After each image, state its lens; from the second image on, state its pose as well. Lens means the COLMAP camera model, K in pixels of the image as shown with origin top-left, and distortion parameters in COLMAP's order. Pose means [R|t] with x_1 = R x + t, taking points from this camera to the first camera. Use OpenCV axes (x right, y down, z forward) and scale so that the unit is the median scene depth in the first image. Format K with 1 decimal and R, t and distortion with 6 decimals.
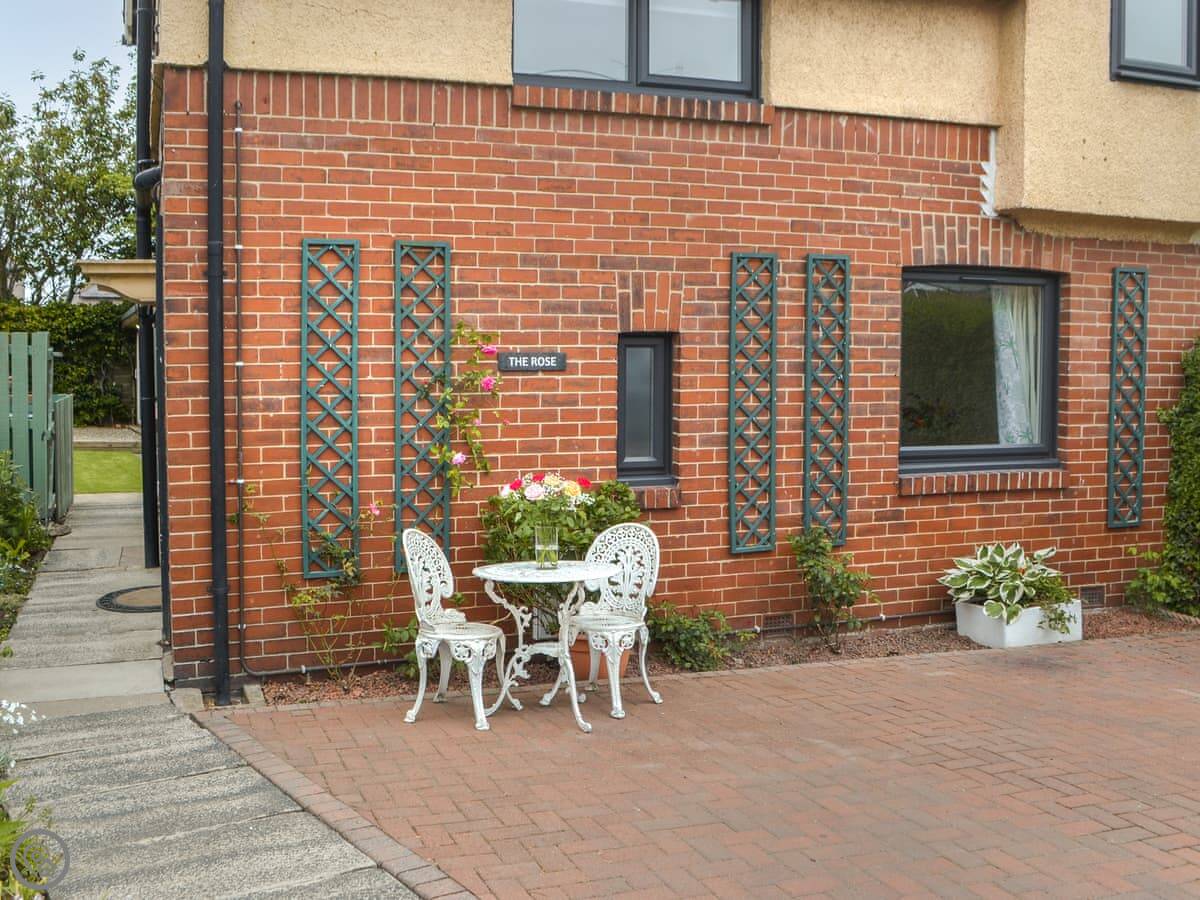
lens RADIAL K [[1203.4, 0, 603.2], [0, 1203.4, 402.8], [0, 0, 1]] dist [-0.111740, -0.008881]
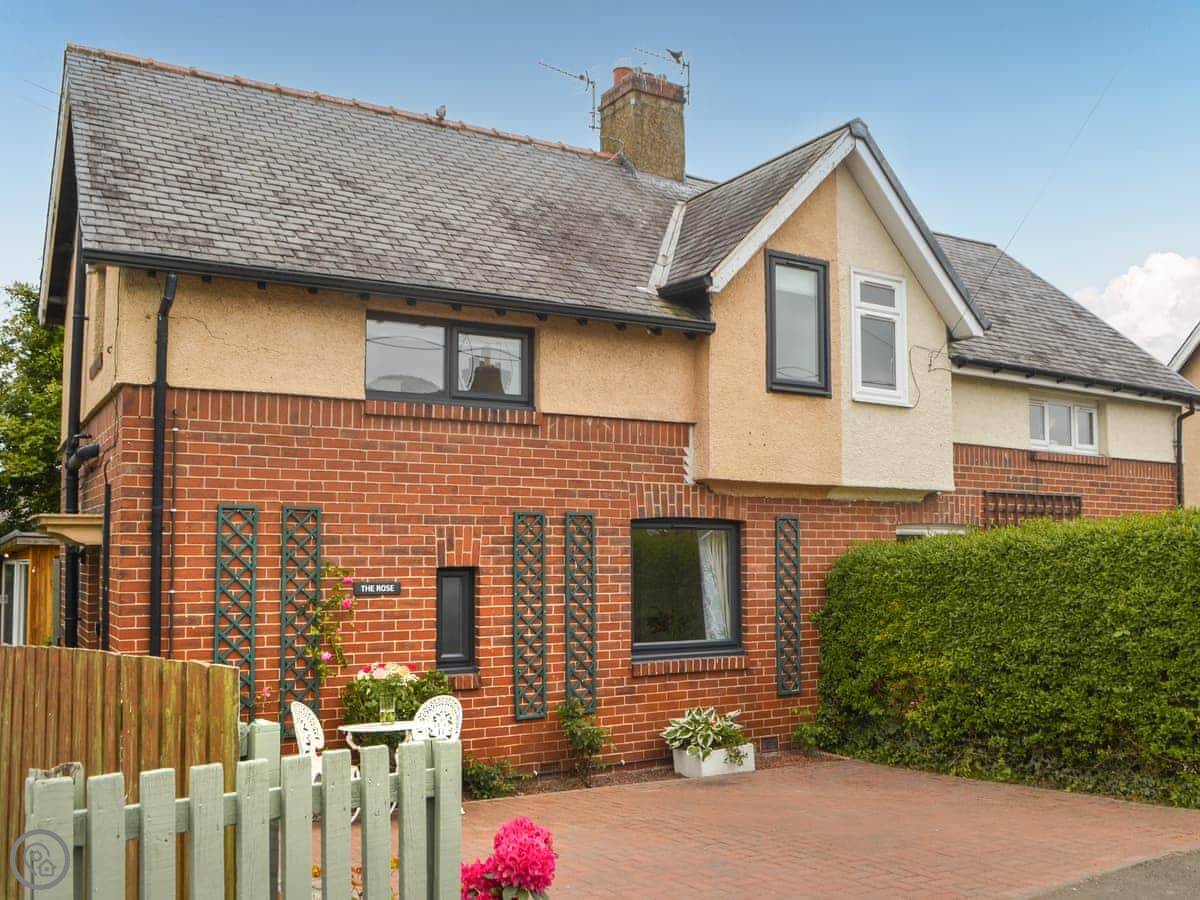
lens RADIAL K [[1203.4, 0, 603.2], [0, 1203.4, 402.8], [0, 0, 1]] dist [-0.111740, -0.008881]
pose [[0.991266, 0.001293, 0.131868, 0.020633], [0.022884, 0.983095, -0.181661, 0.013769], [-0.129874, 0.183092, 0.974479, -0.479077]]
